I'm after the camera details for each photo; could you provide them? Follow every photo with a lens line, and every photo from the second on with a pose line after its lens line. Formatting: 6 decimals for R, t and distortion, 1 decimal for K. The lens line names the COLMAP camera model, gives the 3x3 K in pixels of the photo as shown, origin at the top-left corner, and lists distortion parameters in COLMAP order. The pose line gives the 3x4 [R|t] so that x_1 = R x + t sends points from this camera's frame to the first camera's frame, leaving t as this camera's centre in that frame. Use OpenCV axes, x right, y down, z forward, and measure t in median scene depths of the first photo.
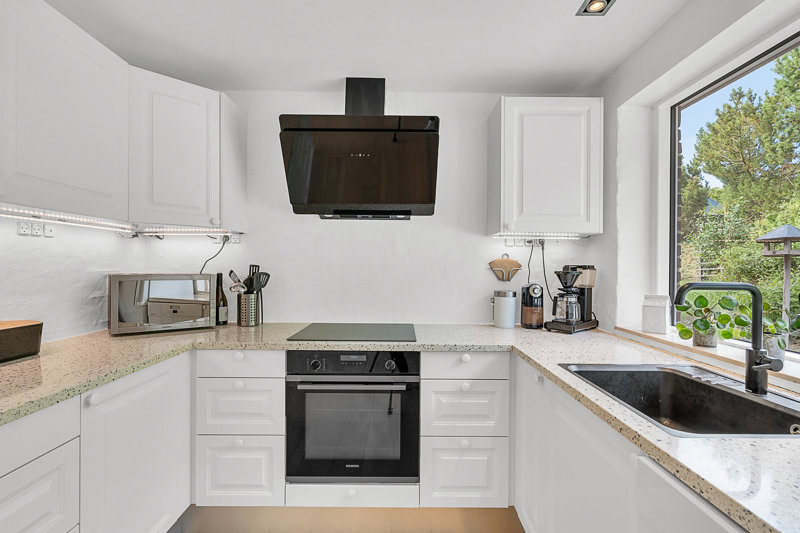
lens RADIAL K [[391.9, 0, 409.9], [0, 391.9, 264.6], [0, 0, 1]] dist [-0.003516, 0.000157]
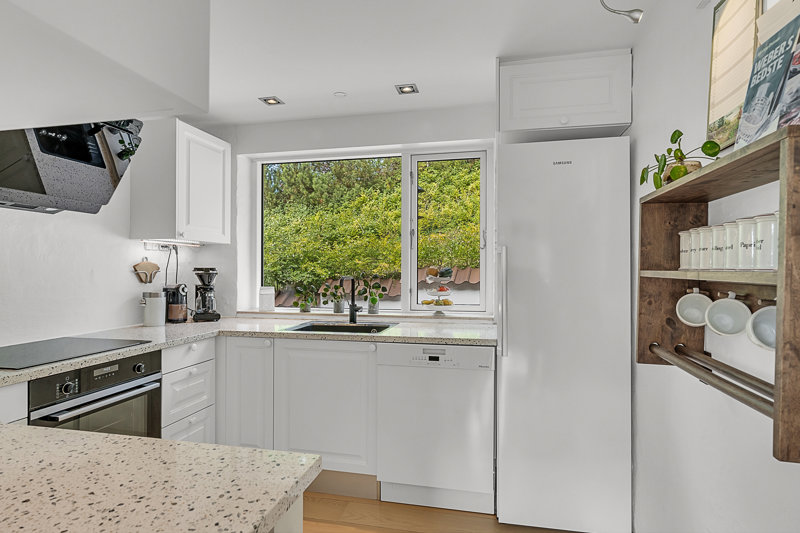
lens RADIAL K [[391.9, 0, 409.9], [0, 391.9, 264.6], [0, 0, 1]] dist [-0.003516, 0.000157]
pose [[0.232732, 0.002756, 0.972537, -0.690331], [0.001213, 0.999994, -0.003124, -0.003603], [-0.972540, 0.001907, 0.232727, 0.077187]]
